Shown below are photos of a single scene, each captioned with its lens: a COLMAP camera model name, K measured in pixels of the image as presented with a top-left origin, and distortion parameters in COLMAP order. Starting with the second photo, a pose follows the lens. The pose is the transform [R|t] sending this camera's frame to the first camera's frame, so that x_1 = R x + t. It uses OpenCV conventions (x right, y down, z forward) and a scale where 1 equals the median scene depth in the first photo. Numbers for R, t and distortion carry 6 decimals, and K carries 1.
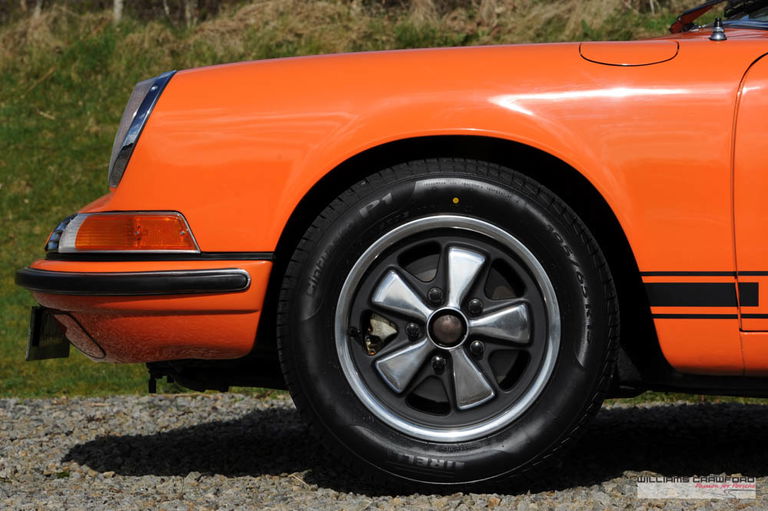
lens RADIAL K [[2690.7, 0, 383.7], [0, 2690.7, 254.7], [0, 0, 1]] dist [0.292886, 0.000000]
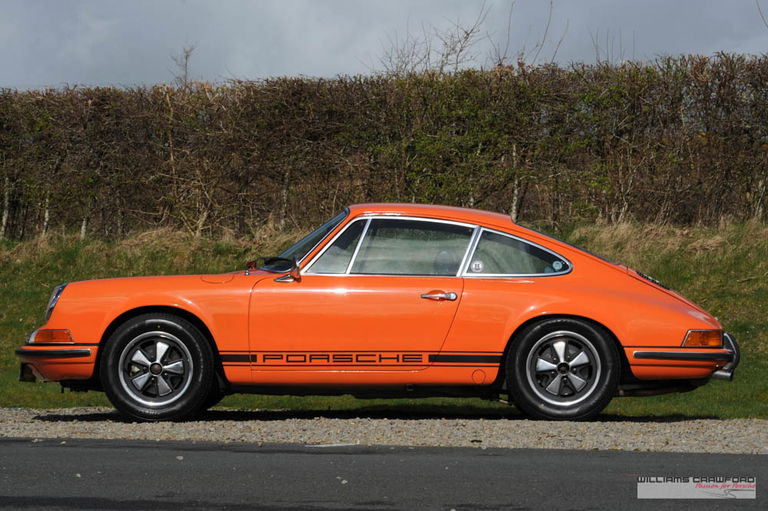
lens RADIAL K [[2104.7, 0, 384.1], [0, 2104.7, 257.2], [0, 0, 1]] dist [0.028030, 0.000000]
pose [[0.999801, 0.008781, 0.017932, 0.236069], [-0.007785, 0.998463, -0.054881, 0.029750], [-0.018387, 0.054731, 0.998332, -1.373343]]
